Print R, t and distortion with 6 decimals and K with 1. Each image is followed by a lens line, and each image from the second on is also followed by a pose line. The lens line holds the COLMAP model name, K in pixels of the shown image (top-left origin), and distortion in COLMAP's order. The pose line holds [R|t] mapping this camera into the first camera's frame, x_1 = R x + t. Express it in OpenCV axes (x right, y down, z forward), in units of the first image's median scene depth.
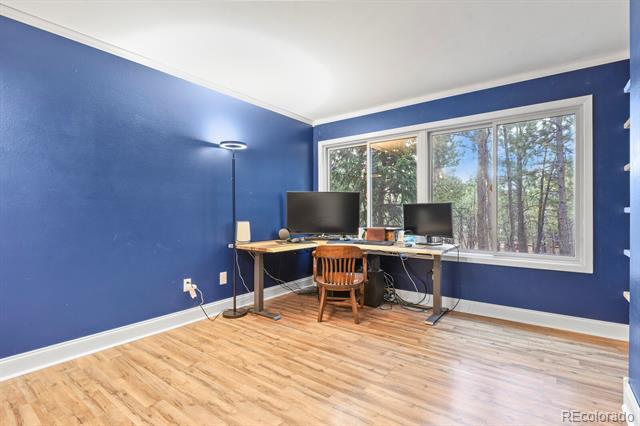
lens RADIAL K [[310.5, 0, 321.3], [0, 310.5, 211.1], [0, 0, 1]] dist [-0.013917, -0.000358]
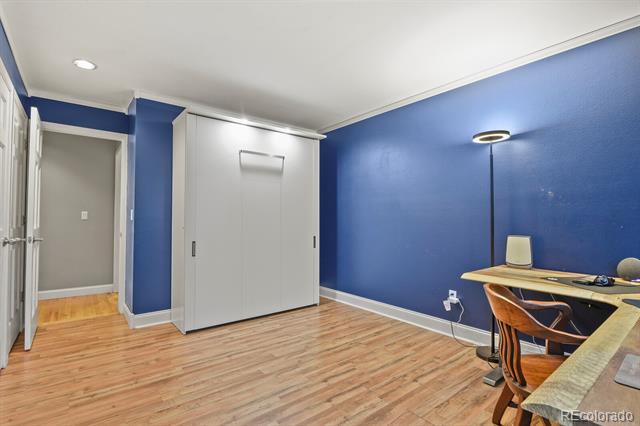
lens RADIAL K [[310.5, 0, 321.2], [0, 310.5, 214.5], [0, 0, 1]] dist [-0.013917, -0.000358]
pose [[-0.250230, -0.010805, -0.968126, 0.759391], [-0.005179, 0.999938, -0.009821, -0.007845], [0.968173, 0.002557, -0.250271, 1.049218]]
